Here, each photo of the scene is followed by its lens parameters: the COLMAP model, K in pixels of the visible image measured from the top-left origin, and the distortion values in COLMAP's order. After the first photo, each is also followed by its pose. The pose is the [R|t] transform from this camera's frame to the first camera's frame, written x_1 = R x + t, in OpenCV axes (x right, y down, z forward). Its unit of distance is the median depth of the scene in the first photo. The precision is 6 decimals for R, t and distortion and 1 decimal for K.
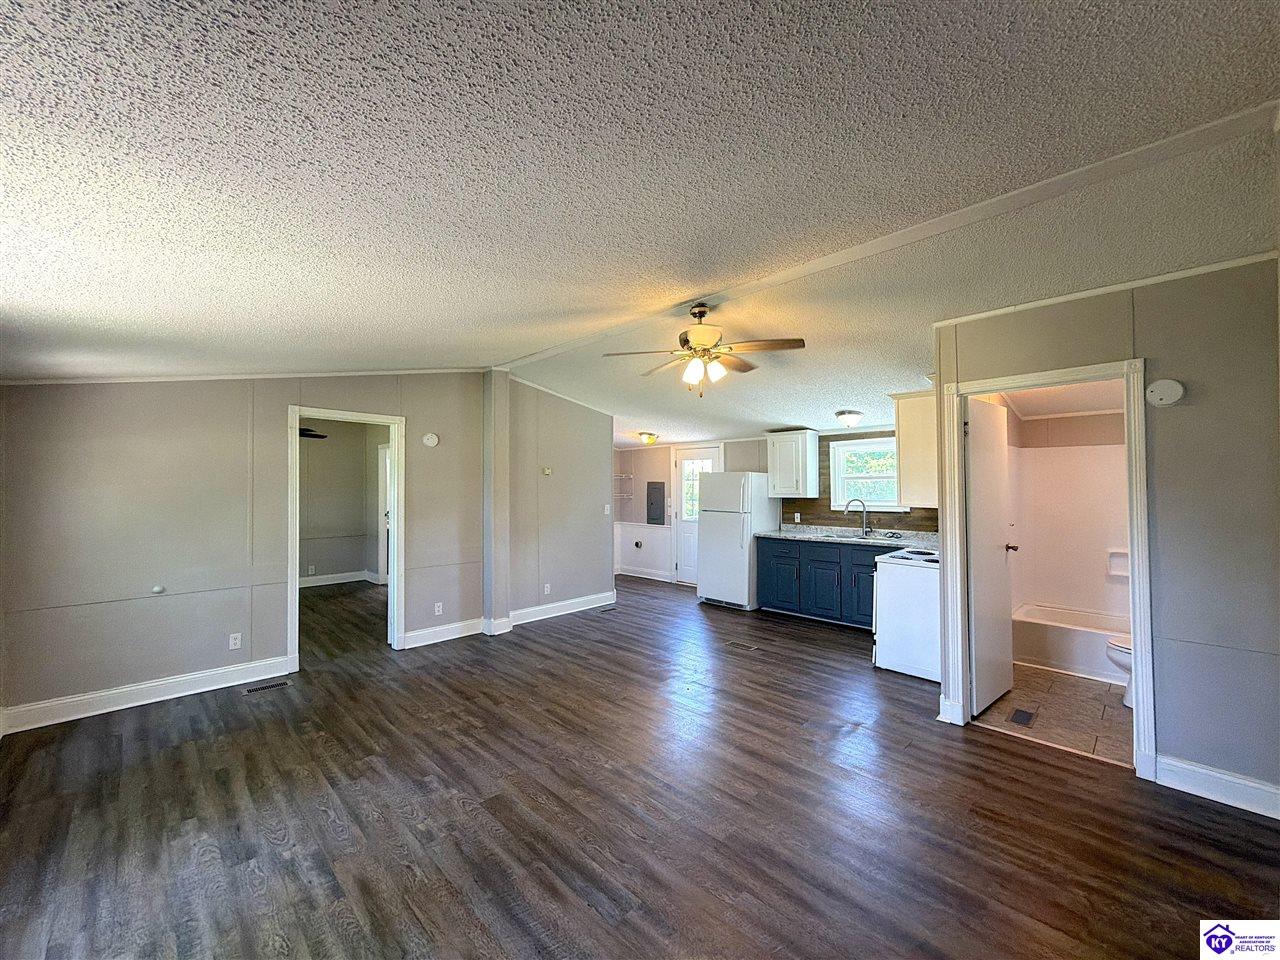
lens RADIAL K [[511.2, 0, 638.6], [0, 511.2, 477.7], [0, 0, 1]] dist [0.001991, -0.000404]
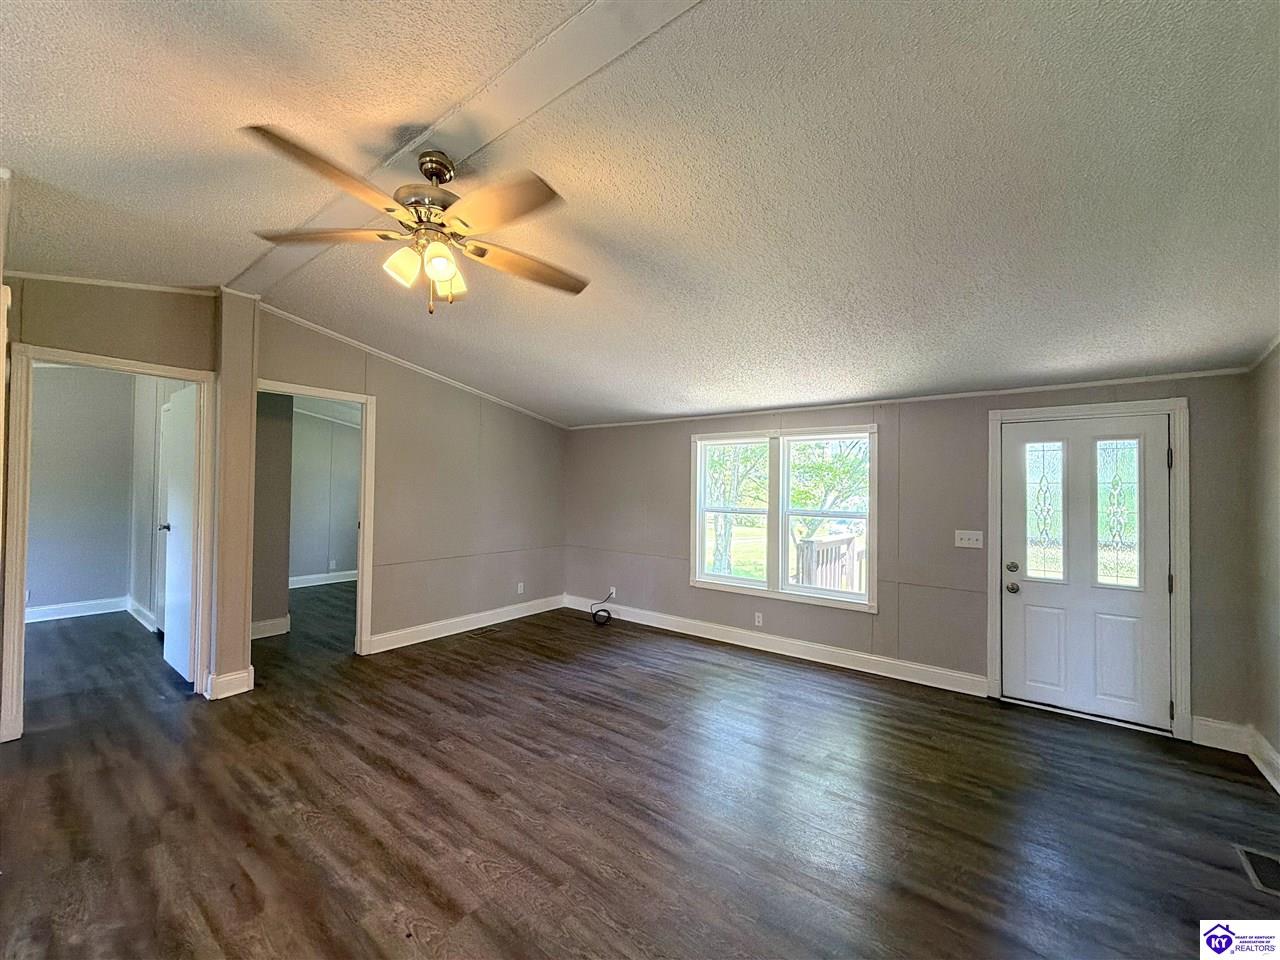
lens RADIAL K [[511.2, 0, 638.6], [0, 511.2, 477.7], [0, 0, 1]] dist [0.001991, -0.000404]
pose [[-0.990517, -0.015039, -0.136566, -0.033209], [-0.010051, 0.999260, -0.037139, 0.052413], [0.137023, -0.035414, -0.989935, 1.653437]]
